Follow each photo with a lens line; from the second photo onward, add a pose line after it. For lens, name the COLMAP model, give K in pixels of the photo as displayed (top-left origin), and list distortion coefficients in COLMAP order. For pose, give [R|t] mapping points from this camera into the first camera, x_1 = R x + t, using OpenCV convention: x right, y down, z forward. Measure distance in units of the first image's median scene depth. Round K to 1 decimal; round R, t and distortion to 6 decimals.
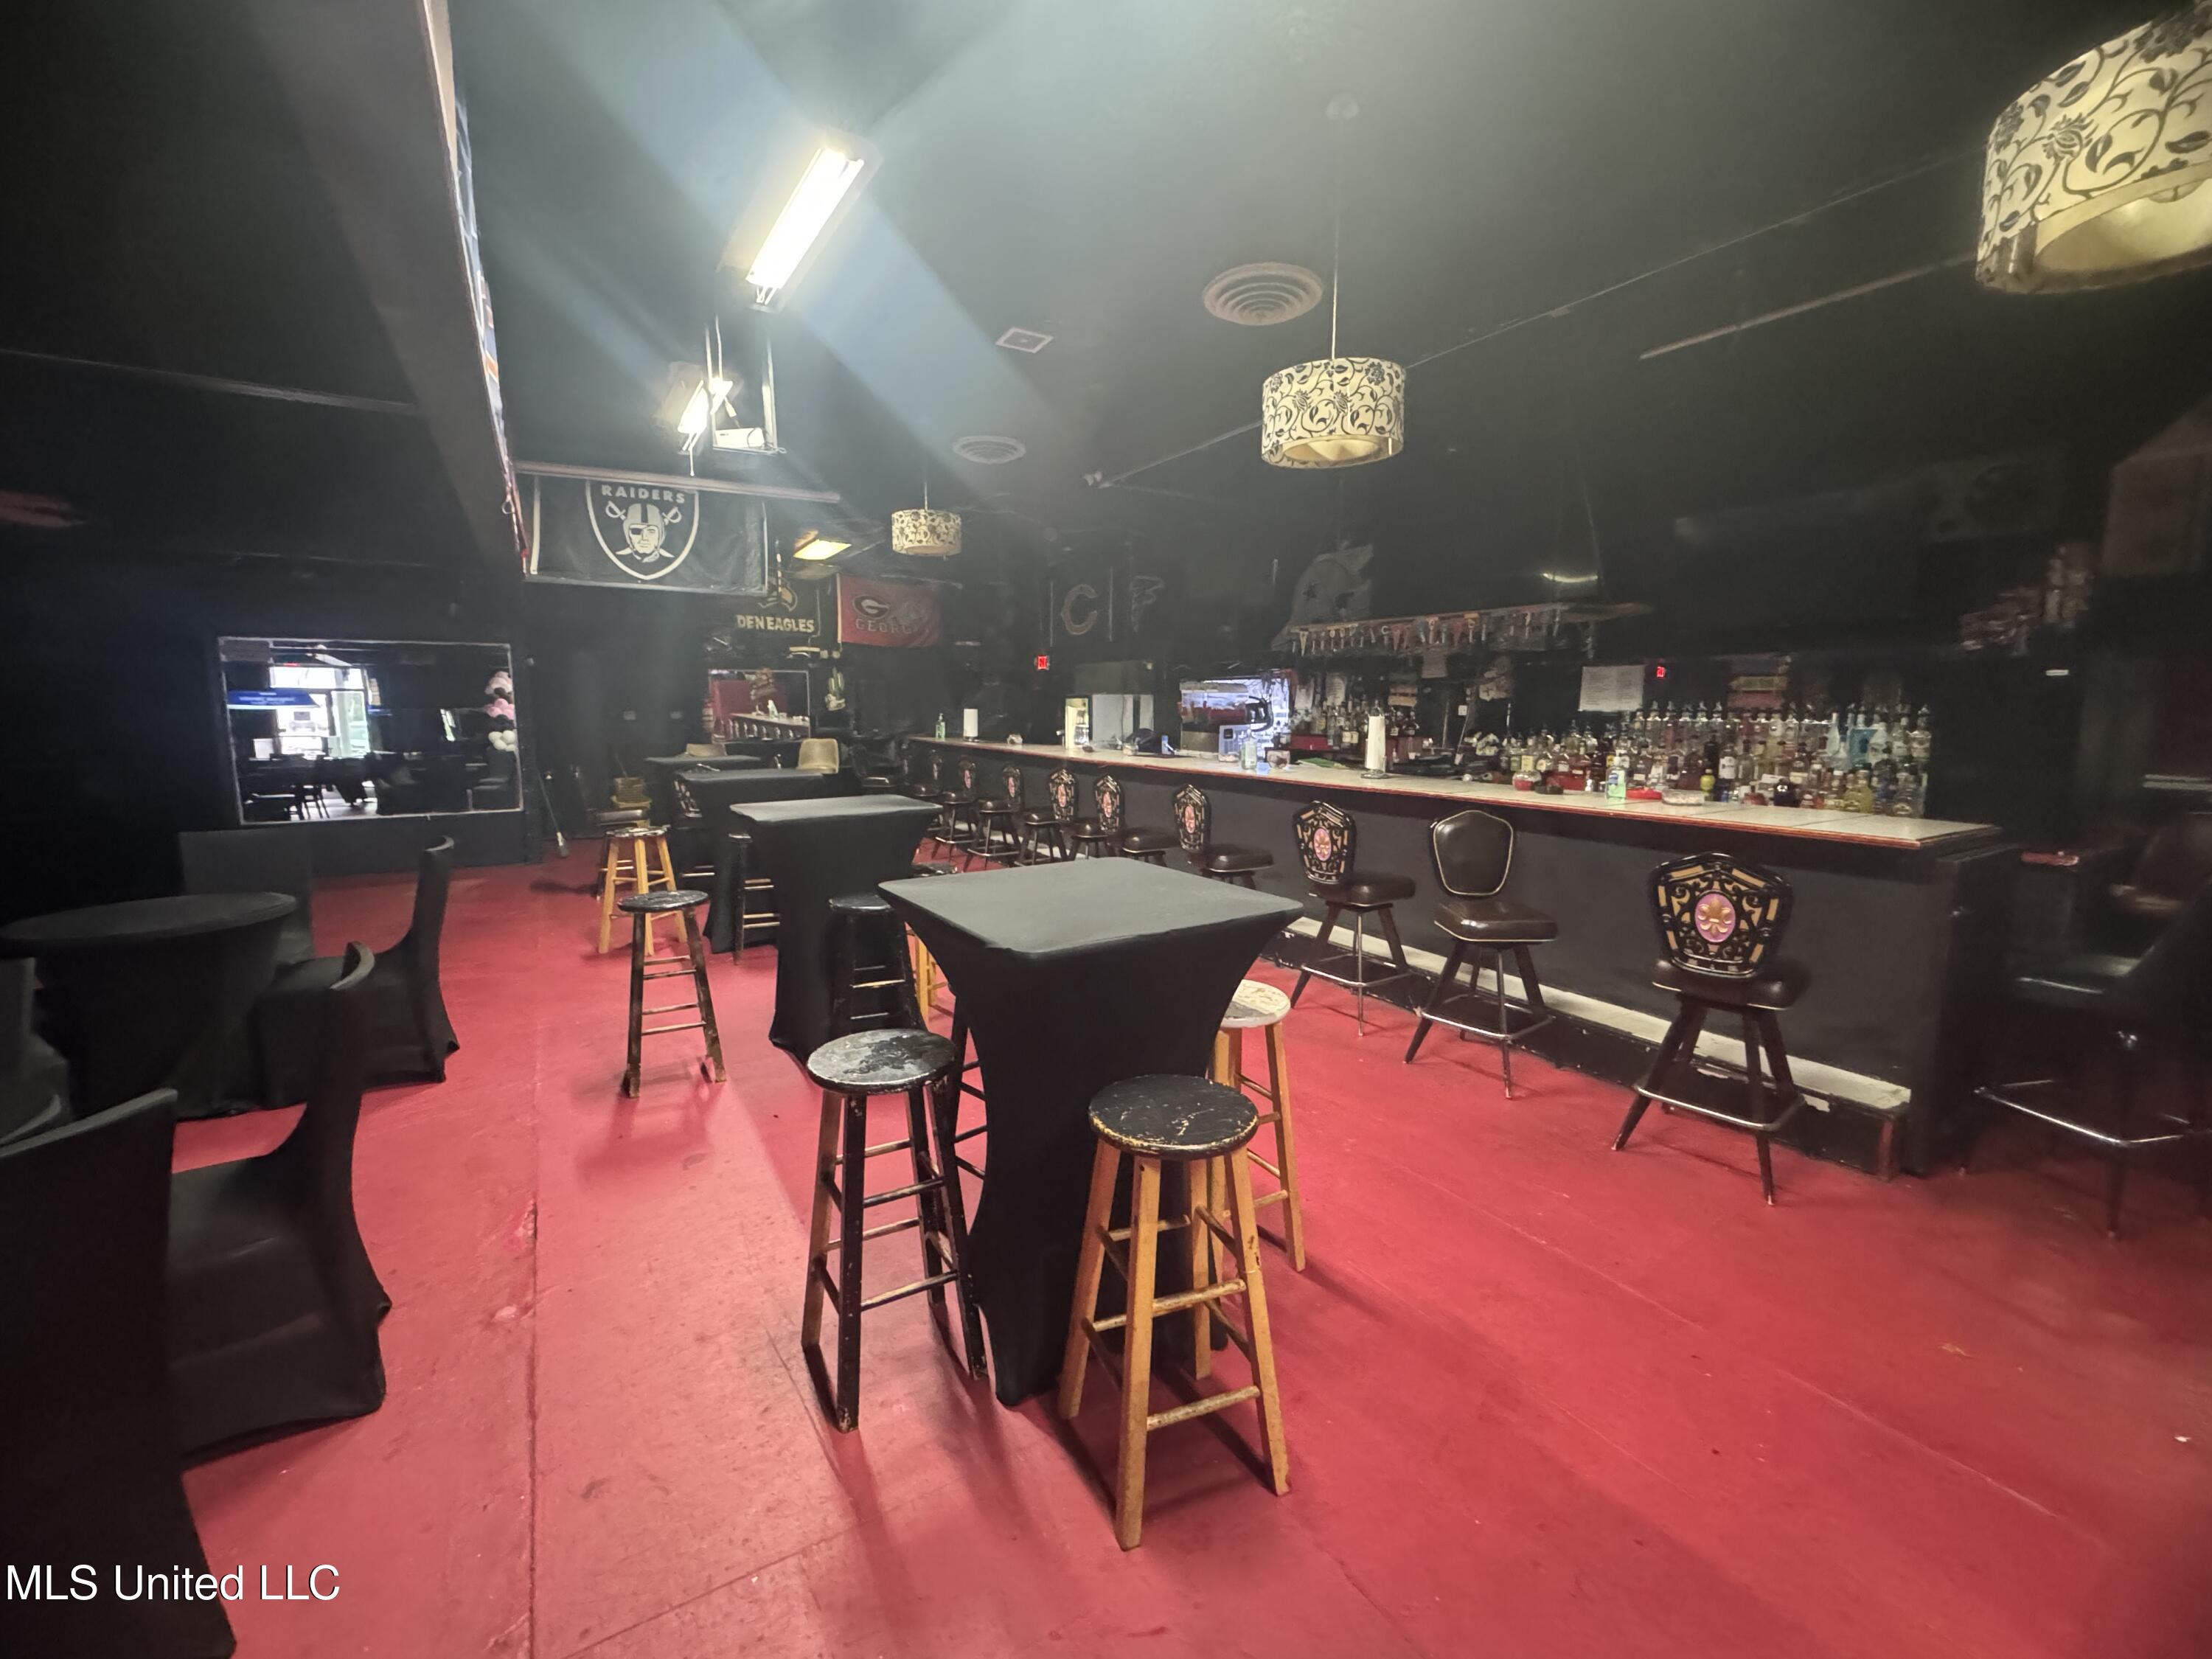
lens RADIAL K [[921.7, 0, 1100.1], [0, 921.7, 826.4], [0, 0, 1]] dist [-0.002027, 0.000181]
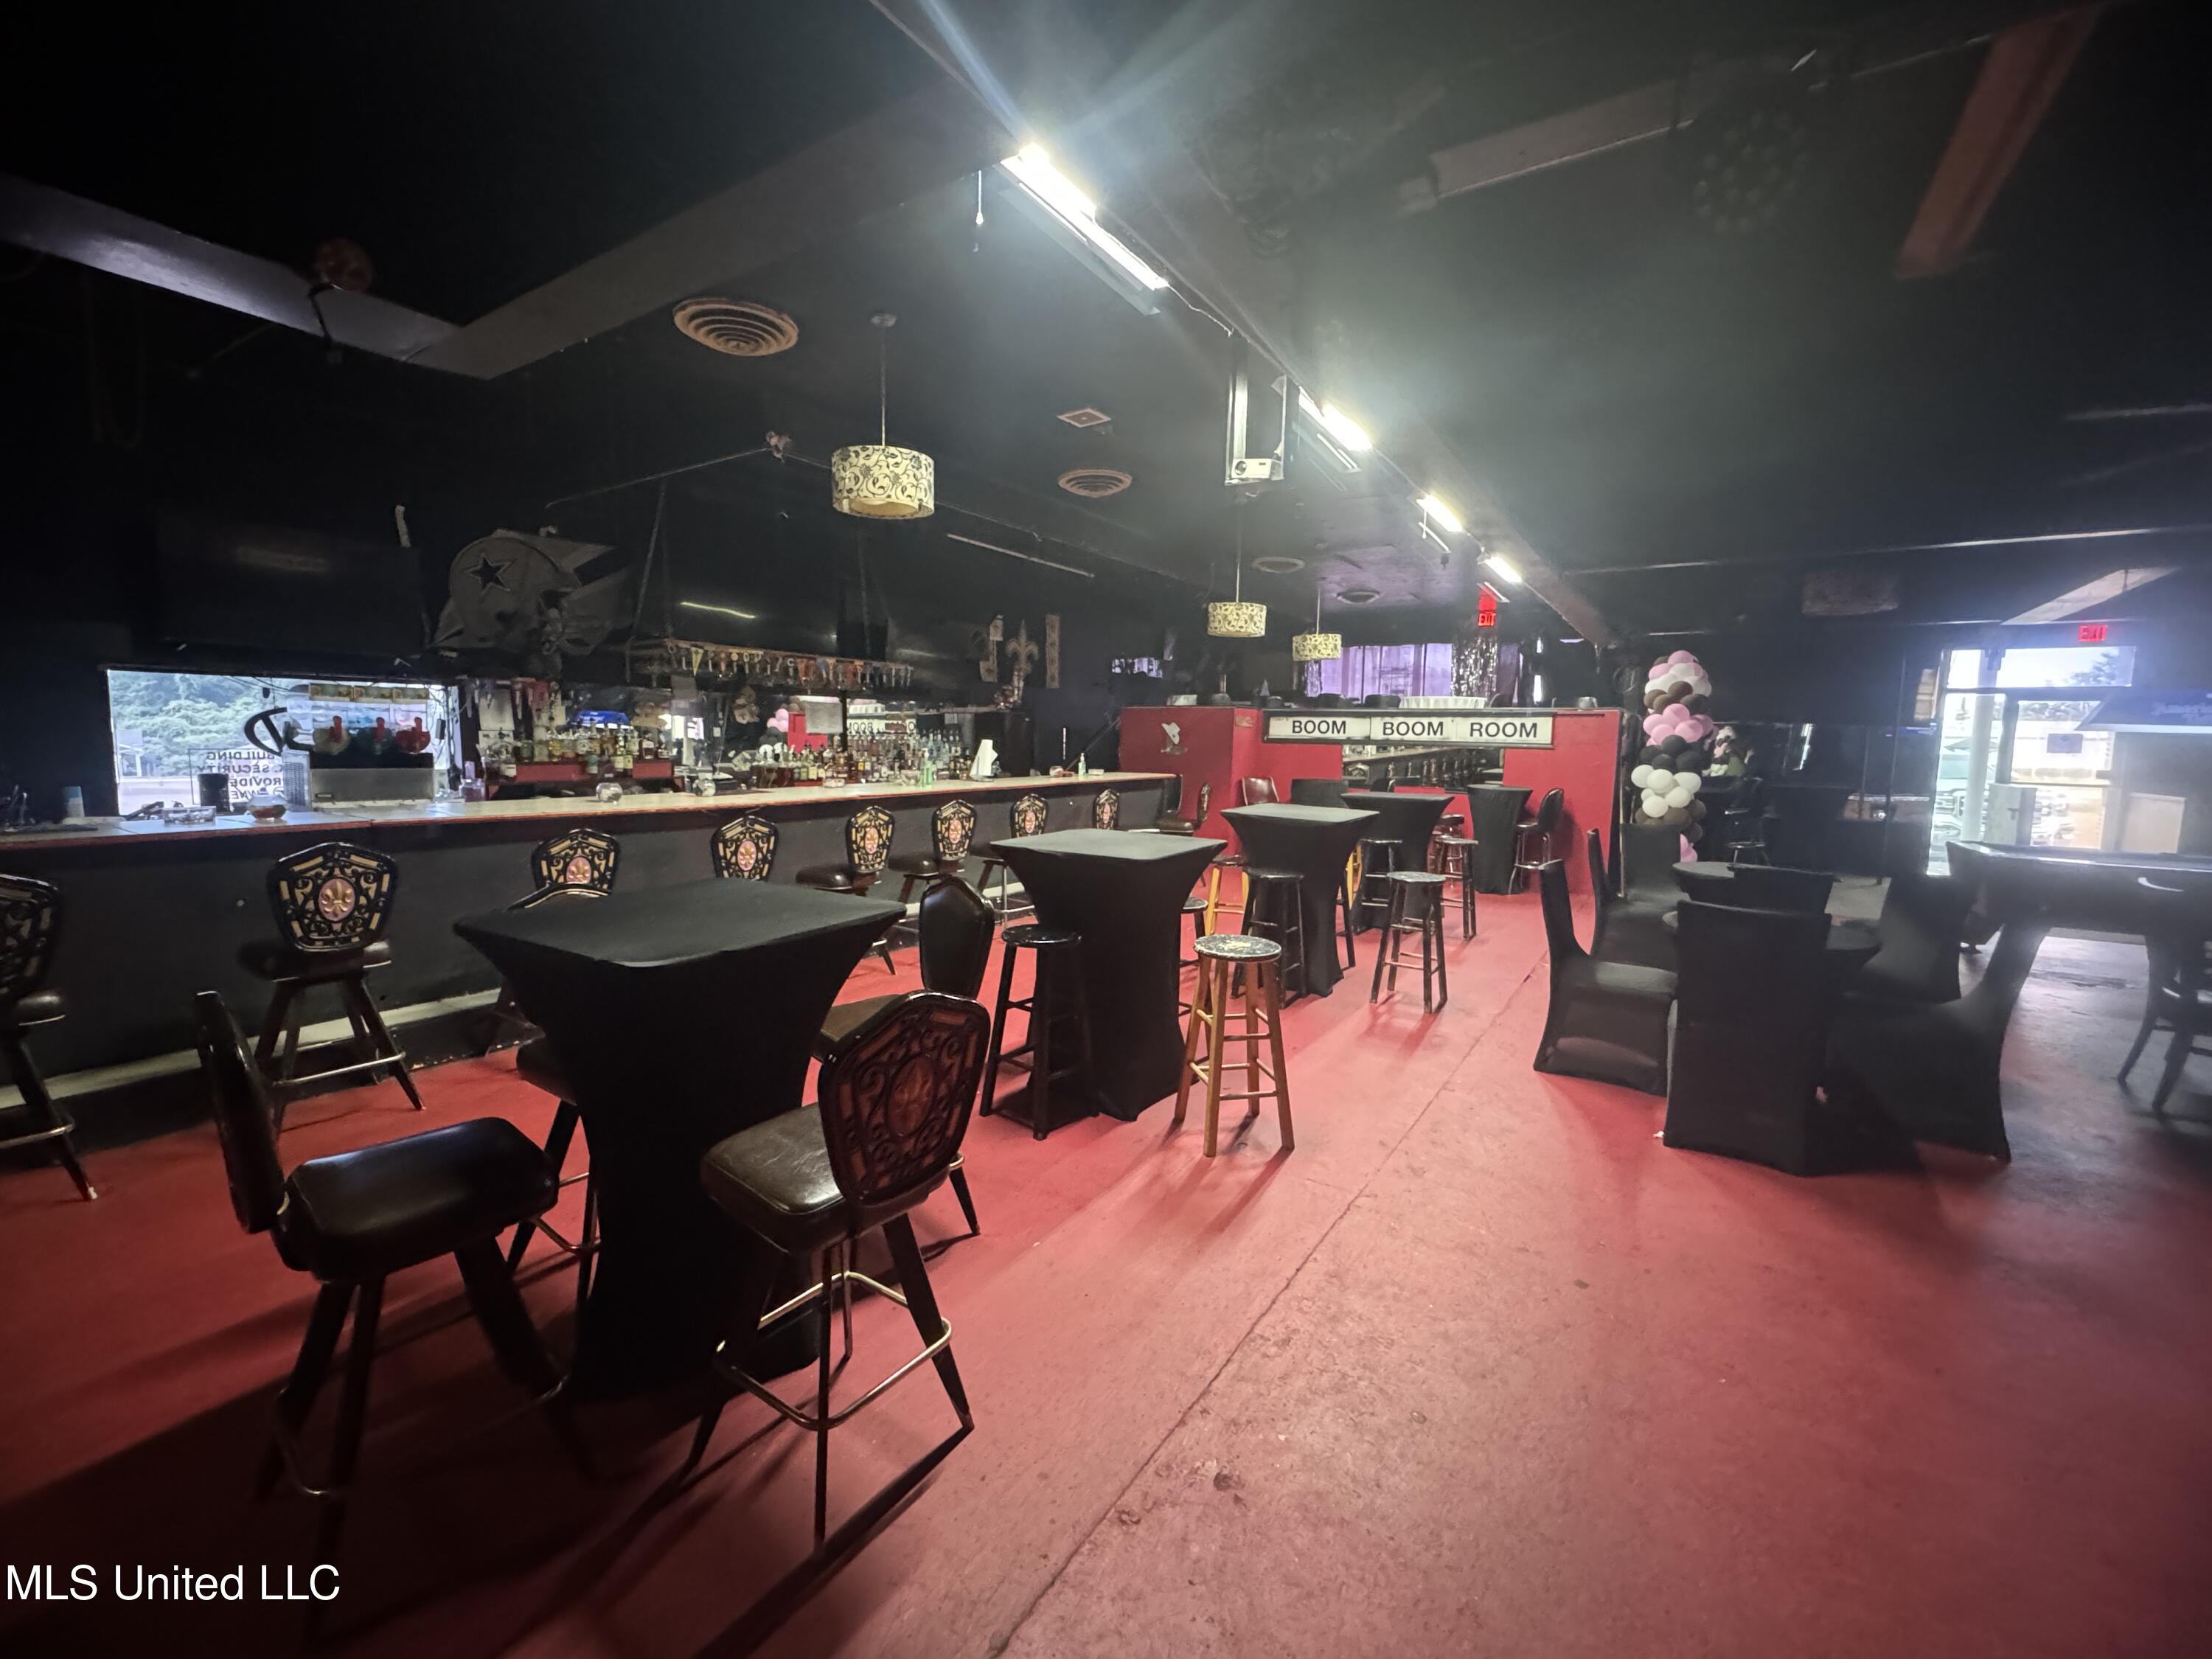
lens RADIAL K [[921.7, 0, 1100.1], [0, 921.7, 826.4], [0, 0, 1]] dist [-0.002027, 0.000181]
pose [[-0.428919, -0.102291, 0.897533, -0.829130], [0.100133, 0.982061, 0.159777, -0.150171], [-0.897776, 0.158404, -0.410982, 1.092110]]
